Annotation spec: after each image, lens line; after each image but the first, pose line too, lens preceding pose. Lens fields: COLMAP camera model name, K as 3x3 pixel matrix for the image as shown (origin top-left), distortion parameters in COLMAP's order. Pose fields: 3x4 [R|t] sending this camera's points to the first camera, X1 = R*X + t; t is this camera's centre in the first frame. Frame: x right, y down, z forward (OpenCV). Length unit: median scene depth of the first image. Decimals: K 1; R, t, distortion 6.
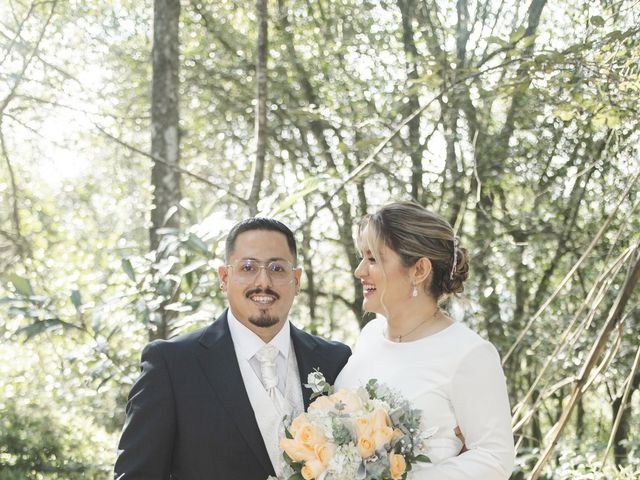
lens RADIAL K [[851.2, 0, 320.0], [0, 851.2, 240.0], [0, 0, 1]] dist [0.036746, 0.036700]
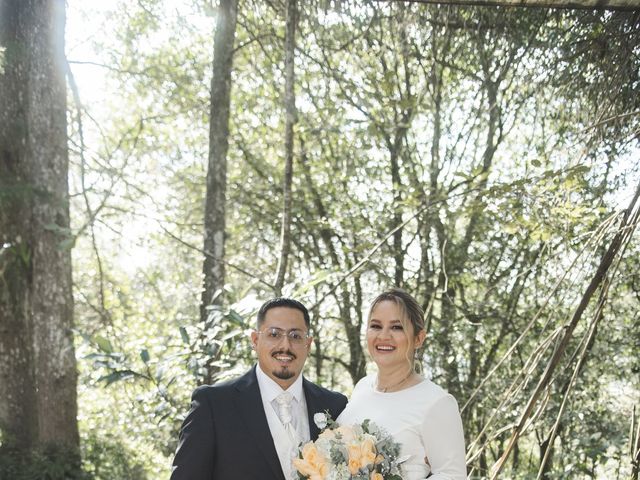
lens RADIAL K [[851.2, 0, 320.0], [0, 851.2, 240.0], [0, 0, 1]] dist [0.036746, 0.036700]
pose [[0.999594, 0.027463, -0.007534, -0.002675], [-0.028199, 0.991475, -0.127206, 0.049055], [0.003976, 0.127367, 0.991848, -0.349509]]
